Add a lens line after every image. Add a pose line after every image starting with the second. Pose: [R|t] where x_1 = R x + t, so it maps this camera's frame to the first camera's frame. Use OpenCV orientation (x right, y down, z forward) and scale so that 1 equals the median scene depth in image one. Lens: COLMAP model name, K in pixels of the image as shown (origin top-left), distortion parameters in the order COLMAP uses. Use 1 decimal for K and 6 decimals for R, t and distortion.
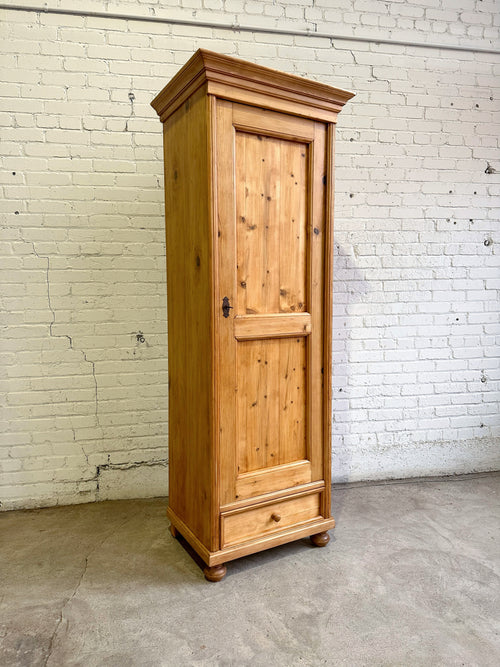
lens RADIAL K [[458.2, 0, 249.5], [0, 458.2, 338.5], [0, 0, 1]] dist [0.025076, -0.032283]
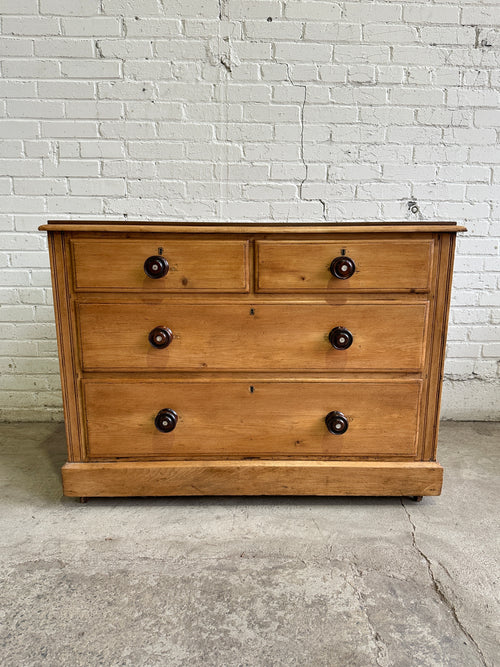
lens RADIAL K [[458.2, 0, 249.1], [0, 458.2, 347.2], [0, 0, 1]] dist [0.025076, -0.032283]
pose [[0.989668, 0.051024, -0.133993, -0.393527], [-0.036449, 0.993367, 0.109059, 0.153933], [0.138668, -0.103048, 0.984963, 0.217004]]
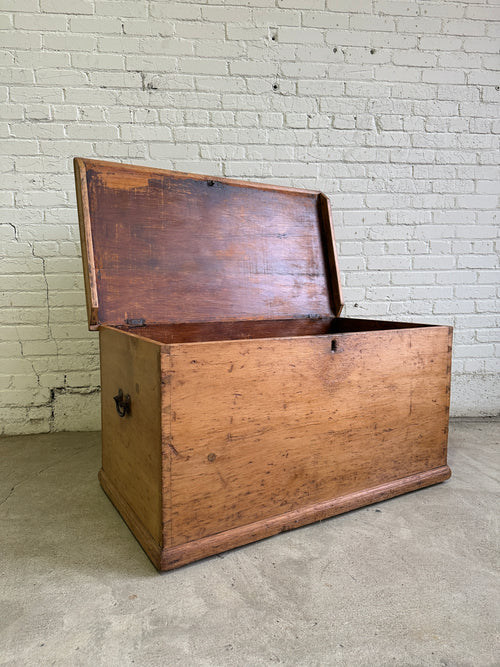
lens RADIAL K [[458.2, 0, 249.0], [0, 458.2, 336.7], [0, 0, 1]] dist [0.025076, -0.032283]
pose [[0.998678, 0.007749, -0.050820, 0.059744], [-0.006596, 0.999718, 0.022812, 0.168034], [0.050982, -0.022447, 0.998447, 0.212790]]
